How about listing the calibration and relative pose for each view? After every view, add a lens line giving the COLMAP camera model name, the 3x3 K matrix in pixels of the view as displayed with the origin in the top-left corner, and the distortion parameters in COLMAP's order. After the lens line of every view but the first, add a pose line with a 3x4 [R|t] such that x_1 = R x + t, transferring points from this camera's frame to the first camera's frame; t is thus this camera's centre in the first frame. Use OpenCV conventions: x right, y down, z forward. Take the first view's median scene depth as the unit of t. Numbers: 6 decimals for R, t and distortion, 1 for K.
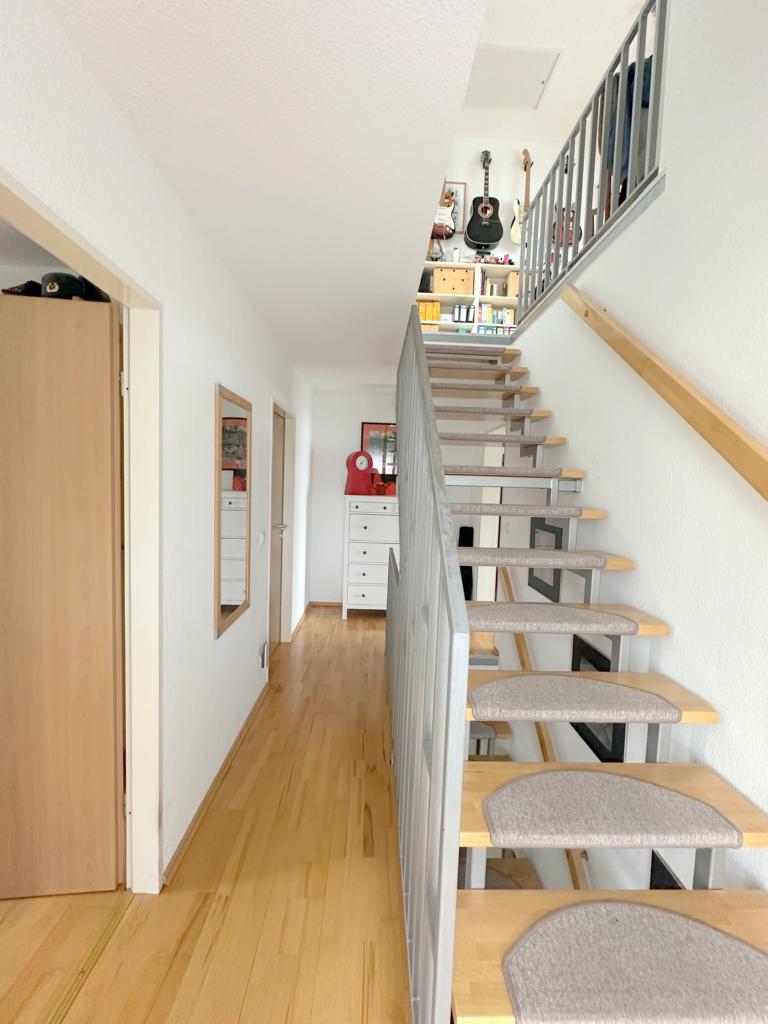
lens RADIAL K [[409.8, 0, 385.8], [0, 409.8, 515.0], [0, 0, 1]] dist [-0.002487, -0.000101]
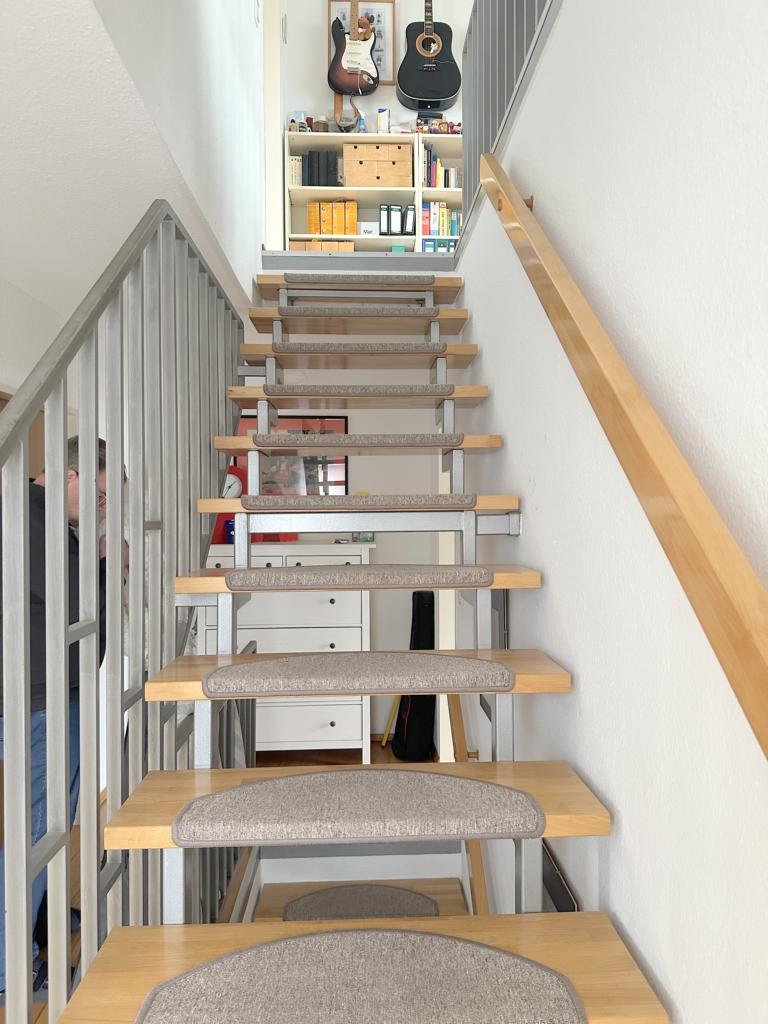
lens RADIAL K [[729.3, 0, 386.8], [0, 729.3, 510.9], [0, 0, 1]] dist [0.008739, 0.002010]
pose [[0.999089, -0.039049, 0.017215, 0.141973], [0.040375, 0.995570, -0.084913, -0.009030], [-0.013823, 0.085531, 0.996240, 0.034648]]
